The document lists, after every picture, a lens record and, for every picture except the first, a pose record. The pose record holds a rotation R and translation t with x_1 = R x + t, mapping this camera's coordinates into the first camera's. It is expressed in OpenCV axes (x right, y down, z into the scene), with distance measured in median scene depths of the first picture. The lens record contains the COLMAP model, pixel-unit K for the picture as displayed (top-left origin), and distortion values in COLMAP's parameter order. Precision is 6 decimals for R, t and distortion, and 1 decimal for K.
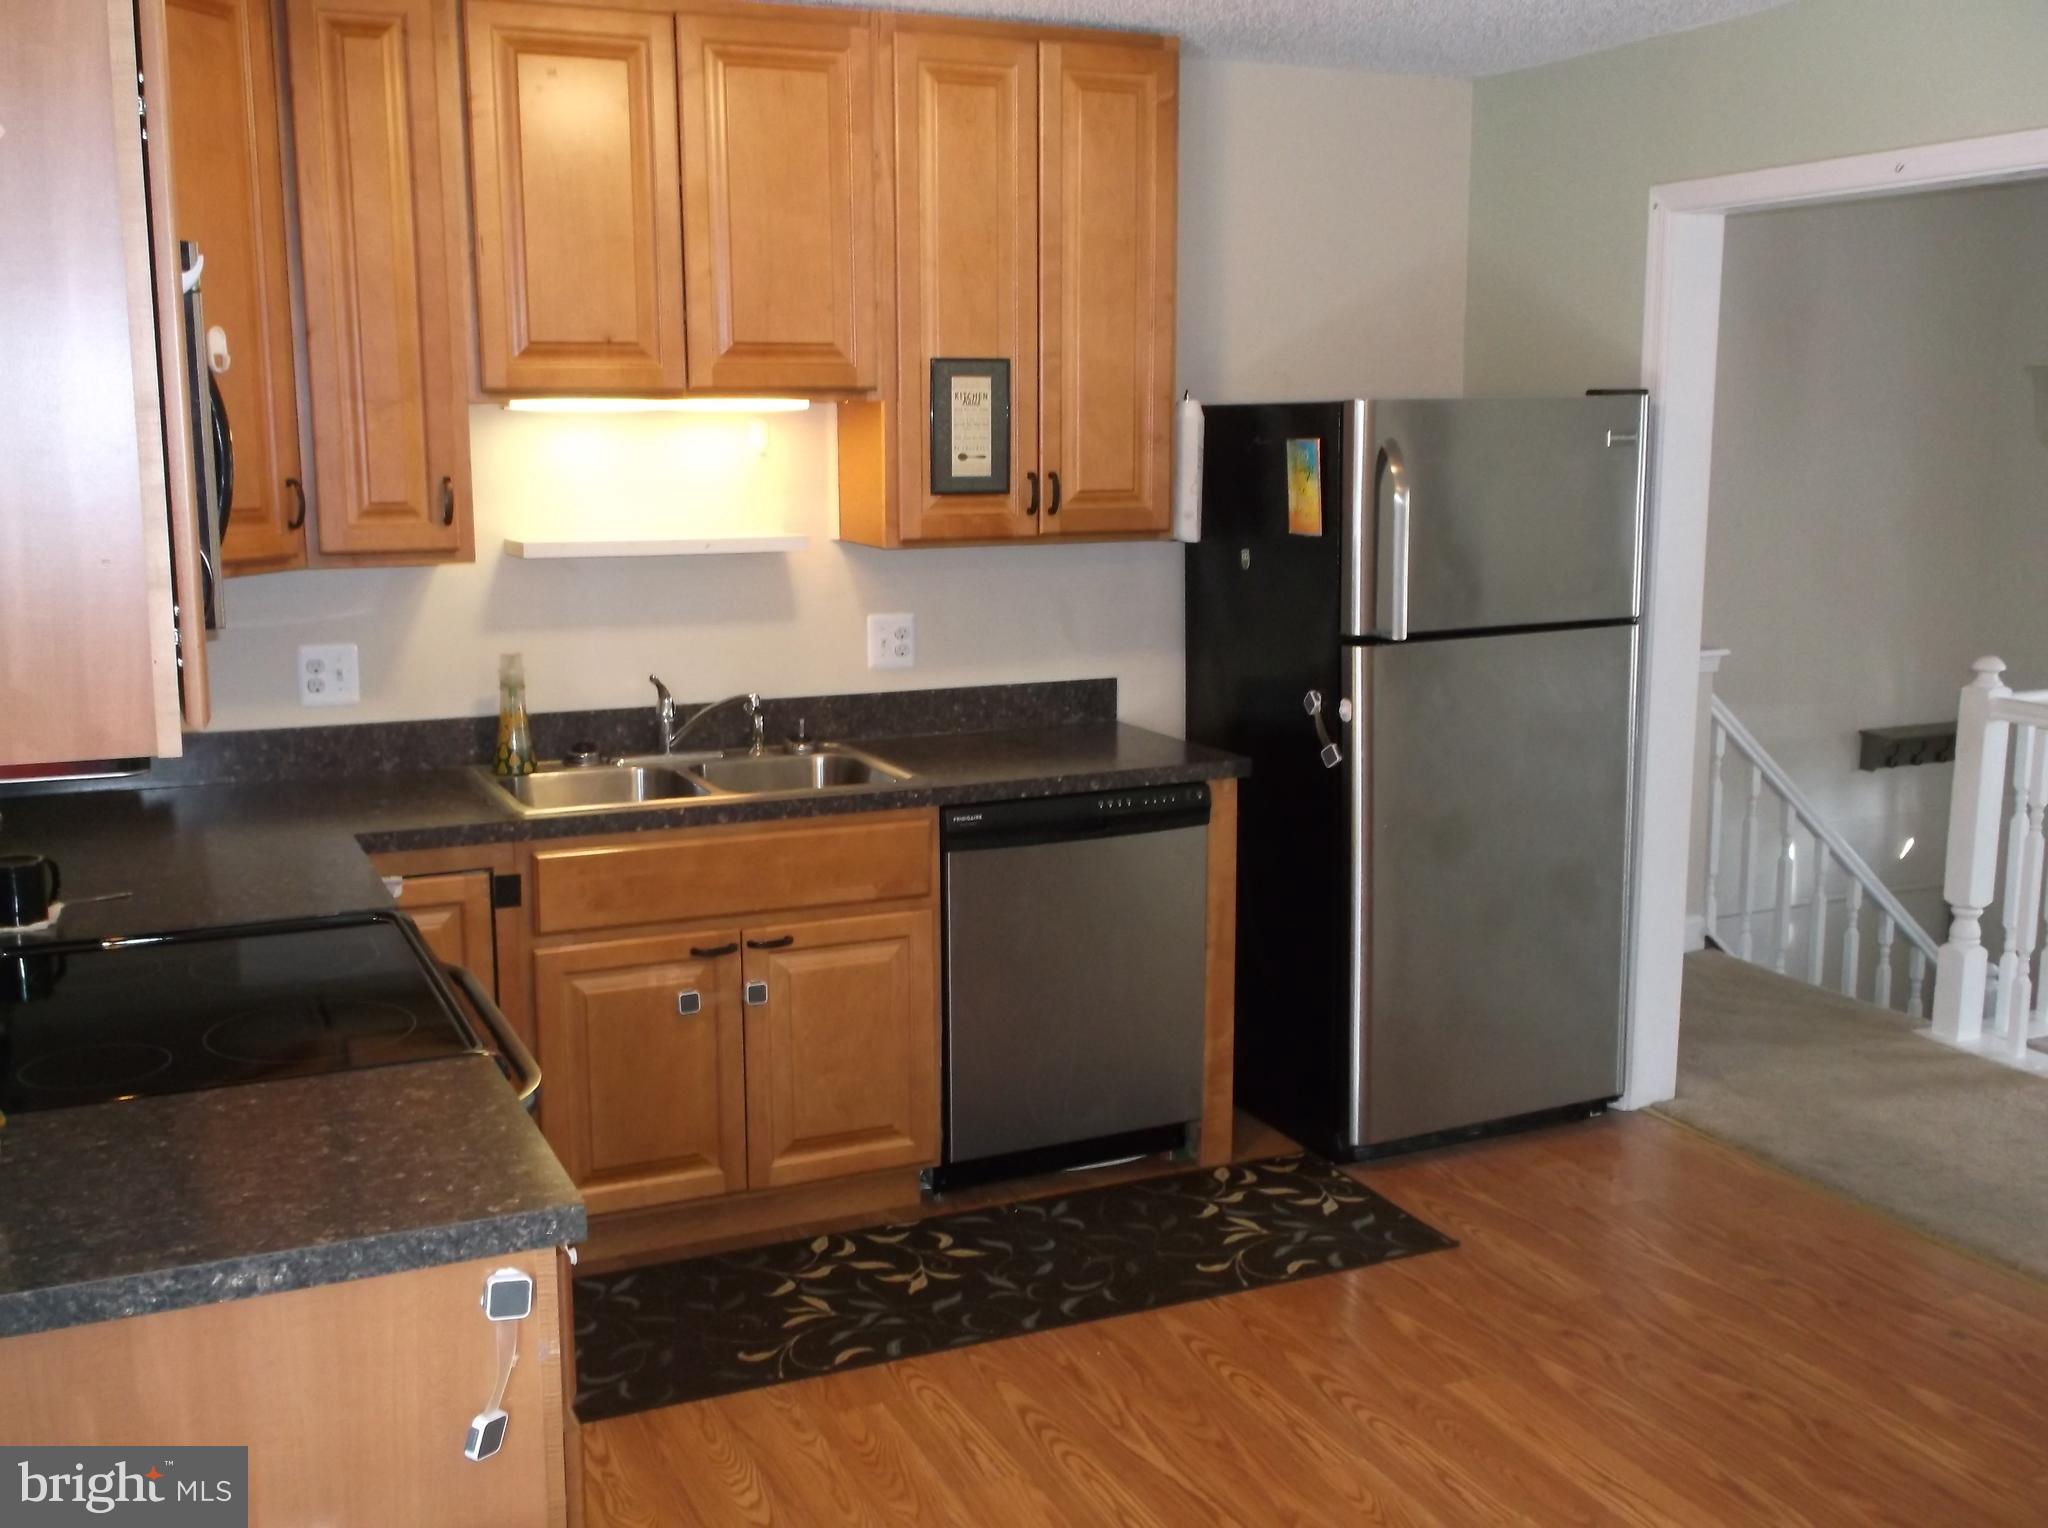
lens RADIAL K [[1992.7, 0, 1012.7], [0, 1992.7, 761.5], [0, 0, 1]] dist [0.002298, 0.000000]
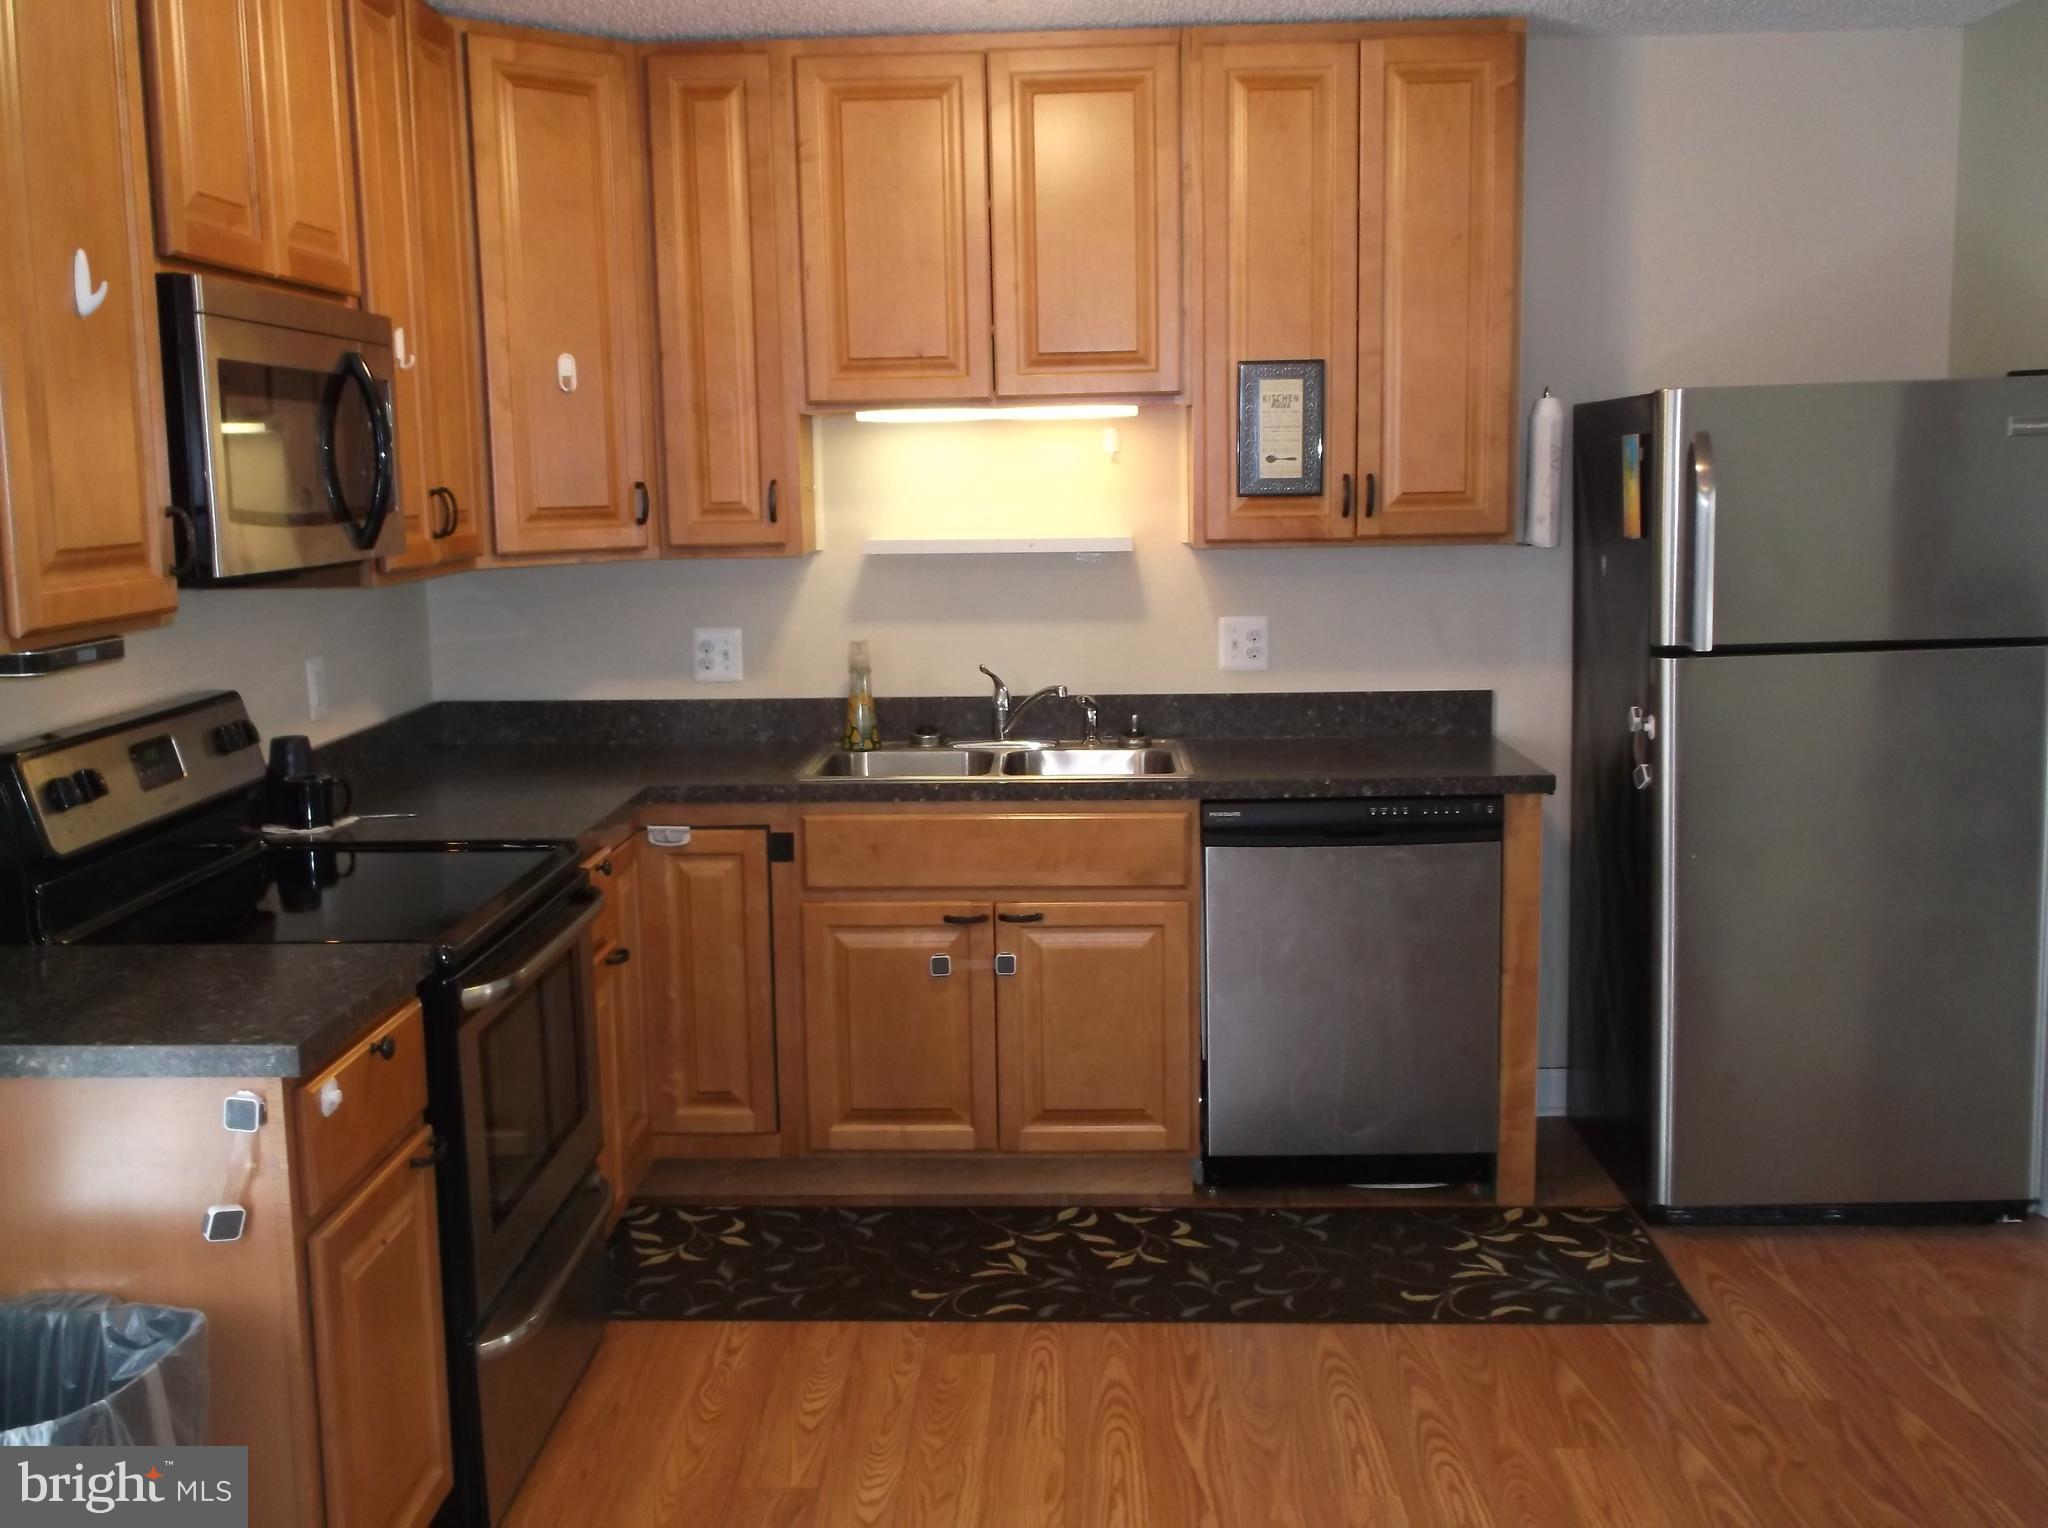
lens RADIAL K [[1992.7, 0, 1003.8], [0, 1992.7, 761.8], [0, 0, 1]] dist [0.002298, 0.000000]
pose [[0.895443, 0.052616, -0.442057, 0.314287], [-0.060876, 0.998135, -0.004507, 0.012986], [0.440995, 0.030946, 0.896976, 0.043391]]
